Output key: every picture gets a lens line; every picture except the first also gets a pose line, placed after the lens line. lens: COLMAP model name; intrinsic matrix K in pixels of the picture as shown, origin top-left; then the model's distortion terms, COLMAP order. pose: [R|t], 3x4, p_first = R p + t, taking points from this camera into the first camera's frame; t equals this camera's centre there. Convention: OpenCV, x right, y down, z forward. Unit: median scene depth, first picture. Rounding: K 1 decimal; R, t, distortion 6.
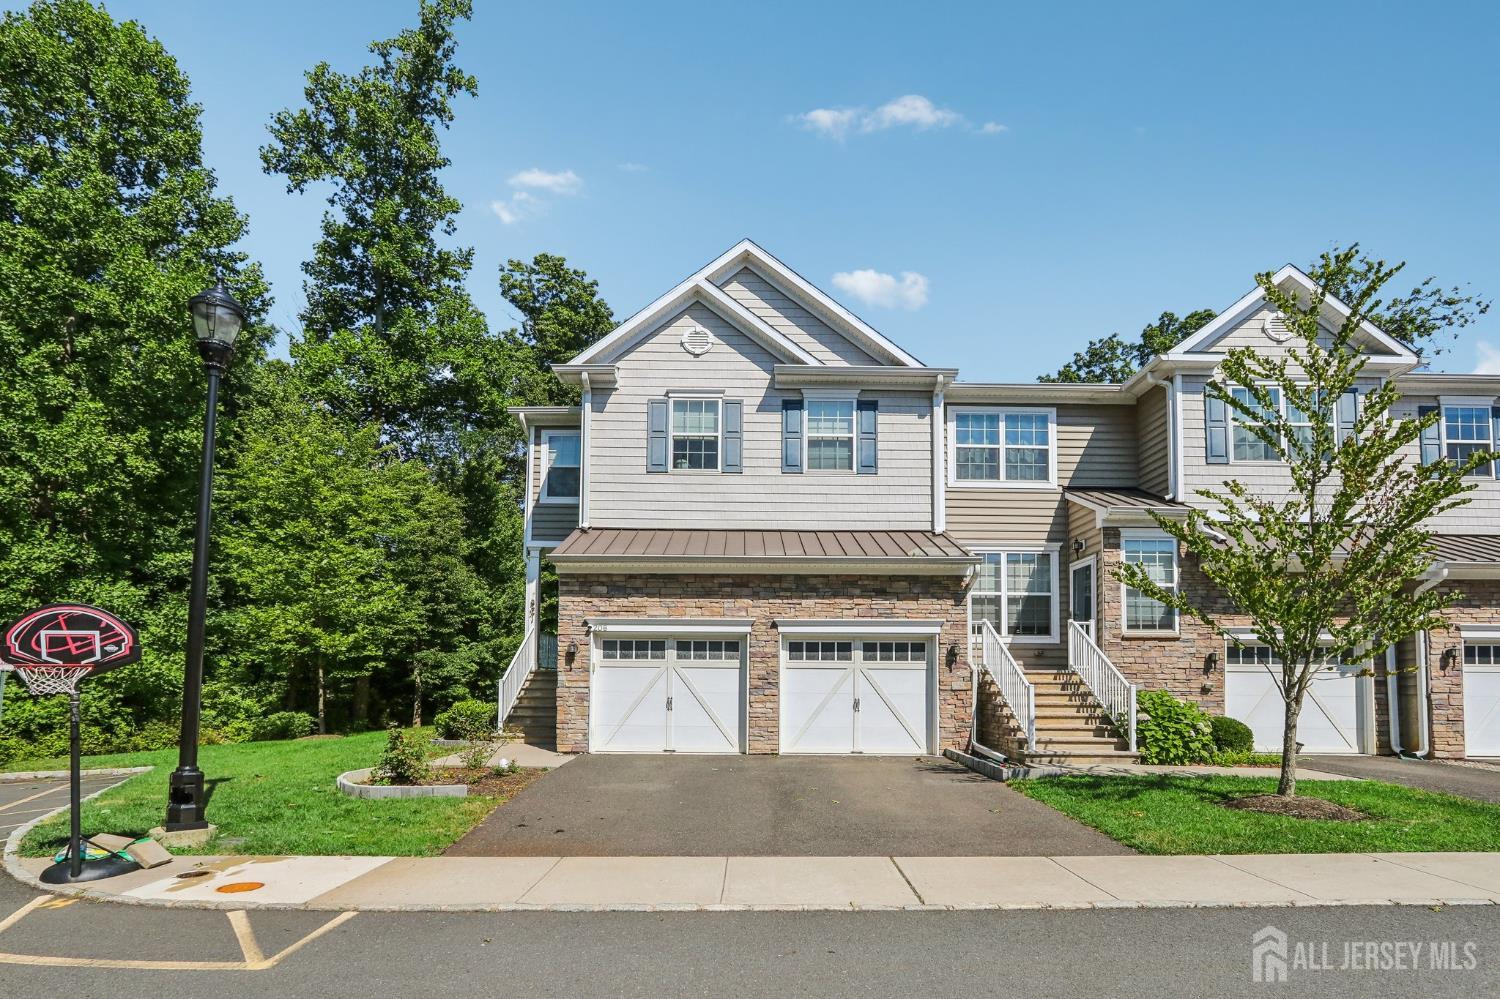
lens RADIAL K [[720.5, 0, 752.6], [0, 720.5, 506.5], [0, 0, 1]] dist [-0.010949, -0.000499]
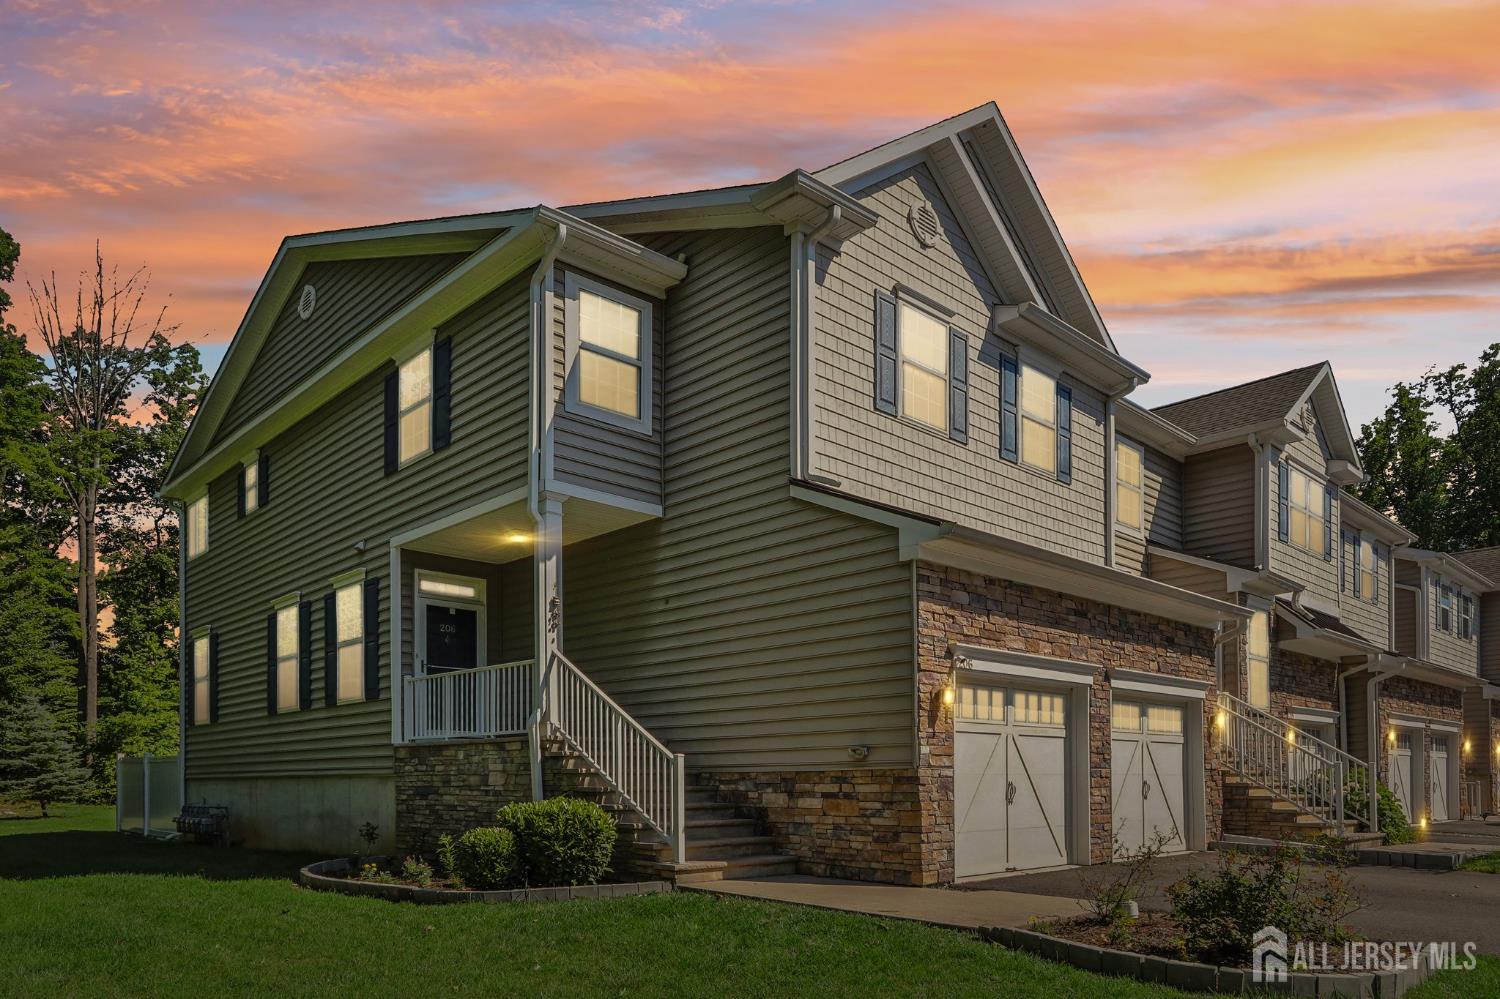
lens RADIAL K [[917.5, 0, 755.7], [0, 917.5, 558.3], [0, 0, 1]] dist [0.001462, -0.000323]
pose [[0.751253, 0.143042, 0.644327, -0.688436], [-0.159560, 0.986637, -0.032996, 0.115275], [-0.640437, -0.078020, 0.764038, 0.468450]]
